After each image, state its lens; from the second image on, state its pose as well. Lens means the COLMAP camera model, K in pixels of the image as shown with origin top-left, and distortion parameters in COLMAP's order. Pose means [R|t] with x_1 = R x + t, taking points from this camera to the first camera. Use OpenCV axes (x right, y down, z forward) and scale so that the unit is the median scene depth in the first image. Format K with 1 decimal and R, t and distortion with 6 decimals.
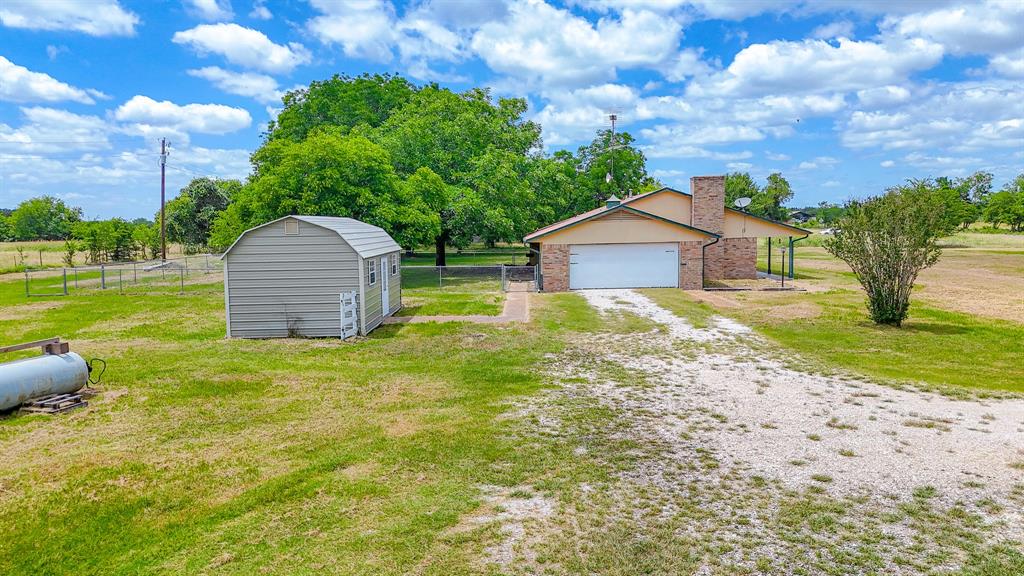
lens RADIAL K [[819.3, 0, 512.0], [0, 819.3, 288.0], [0, 0, 1]] dist [-0.001300, -0.005495]
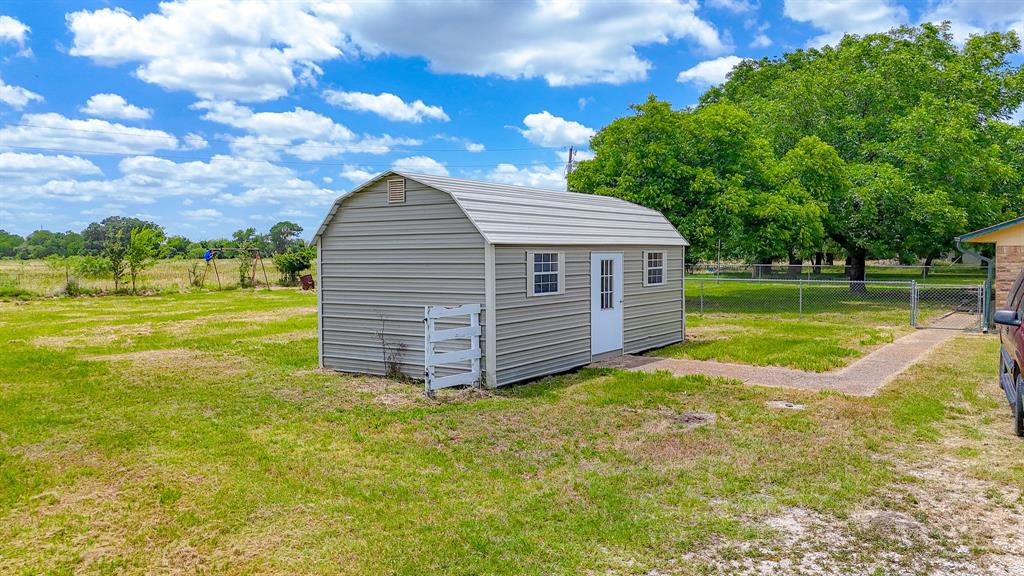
lens RADIAL K [[735.9, 0, 510.9], [0, 735.9, 309.6], [0, 0, 1]] dist [0.001980, -0.005211]
pose [[0.797378, 0.052617, -0.601182, 0.067868], [-0.052952, 0.998450, 0.017154, -0.001256], [0.601152, 0.018155, 0.798928, 0.354910]]
